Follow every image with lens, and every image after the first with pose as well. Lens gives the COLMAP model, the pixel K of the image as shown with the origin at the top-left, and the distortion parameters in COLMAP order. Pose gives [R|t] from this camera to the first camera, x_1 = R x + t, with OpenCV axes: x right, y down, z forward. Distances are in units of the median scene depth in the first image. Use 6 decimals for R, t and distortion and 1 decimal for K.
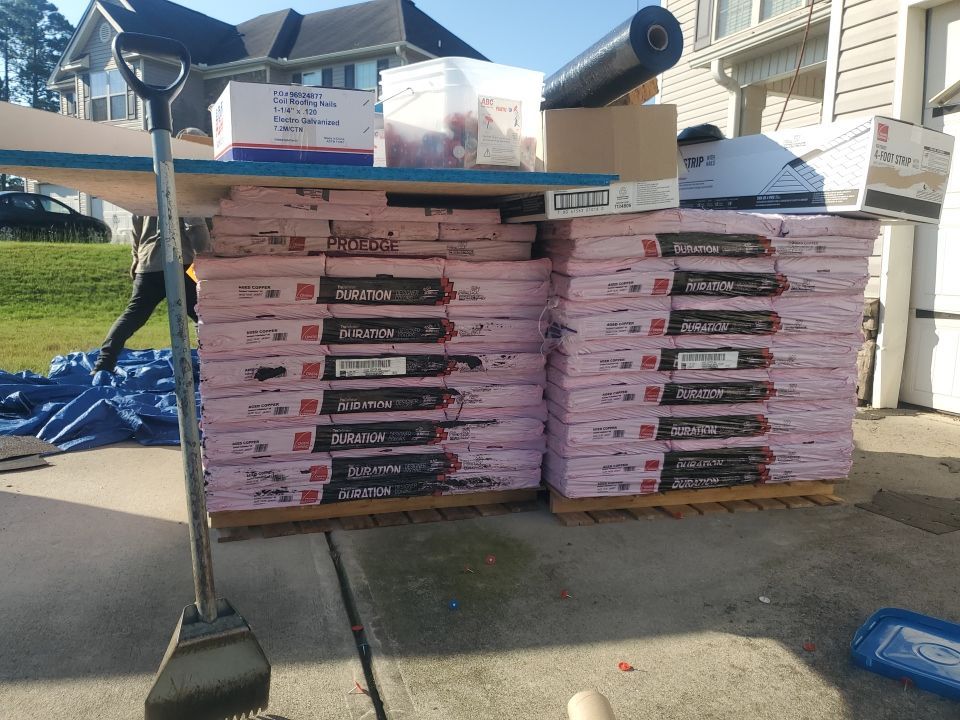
lens RADIAL K [[742.6, 0, 454.8], [0, 742.6, 361.5], [0, 0, 1]] dist [0.001466, 0.005776]
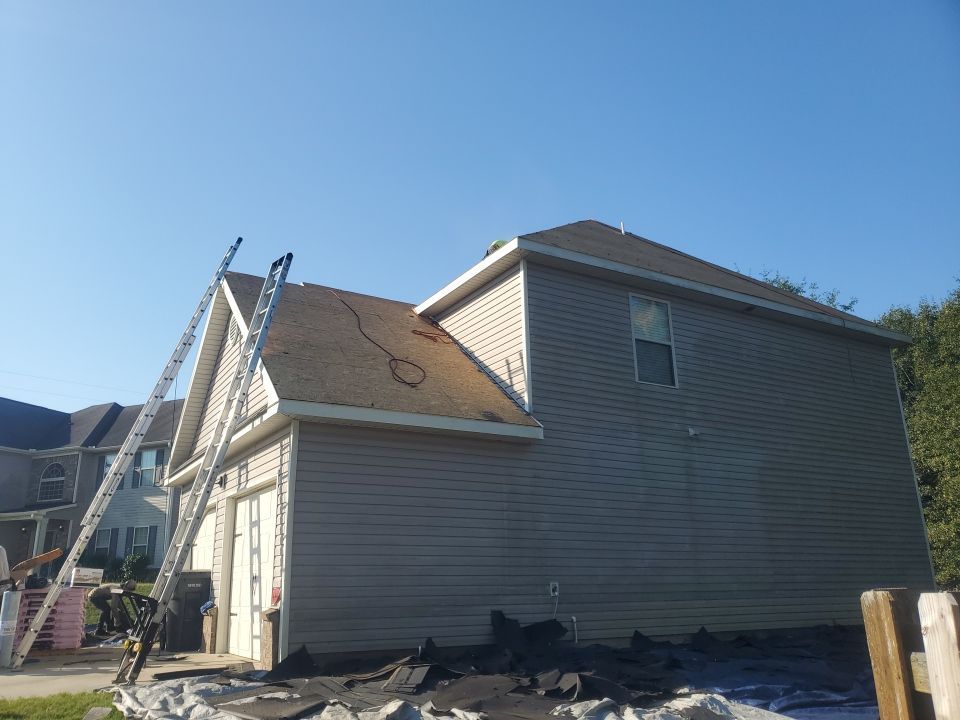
lens RADIAL K [[742.6, 0, 454.8], [0, 742.6, 361.5], [0, 0, 1]] dist [0.001466, 0.005776]
pose [[0.986846, 0.004375, 0.161604, 0.238012], [0.062381, 0.911910, -0.405621, 0.063111], [-0.149143, 0.410366, 0.899642, -0.471519]]
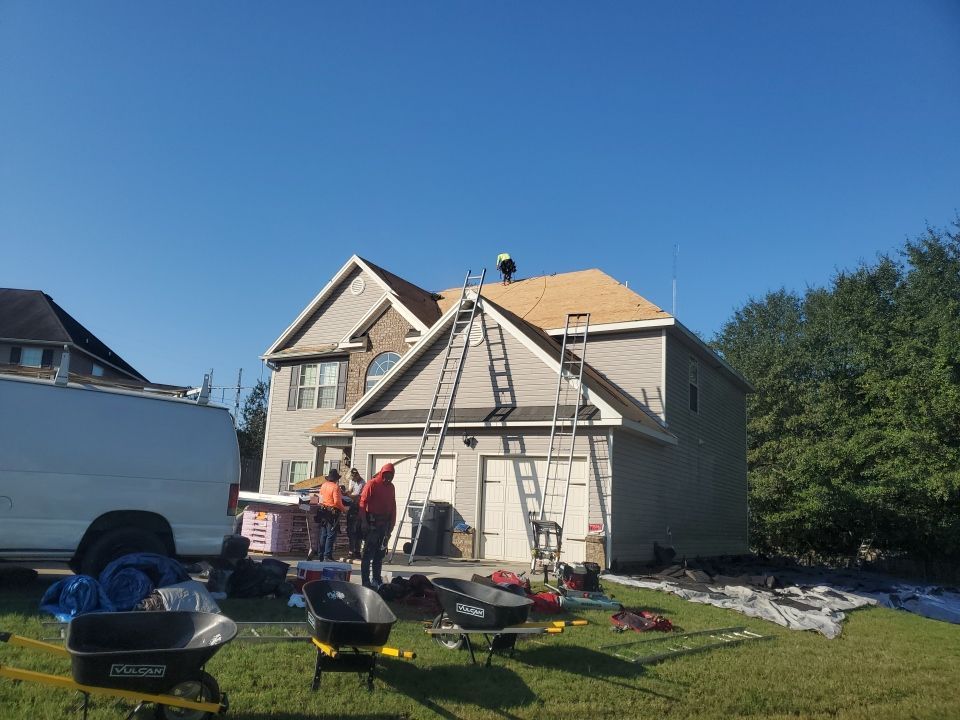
lens RADIAL K [[742.6, 0, 454.8], [0, 742.6, 361.5], [0, 0, 1]] dist [0.001466, 0.005776]
pose [[0.801882, 0.137208, 0.581515, -0.303960], [0.046298, 0.956079, -0.289429, 0.054967], [-0.595687, 0.259011, 0.760310, -0.525340]]
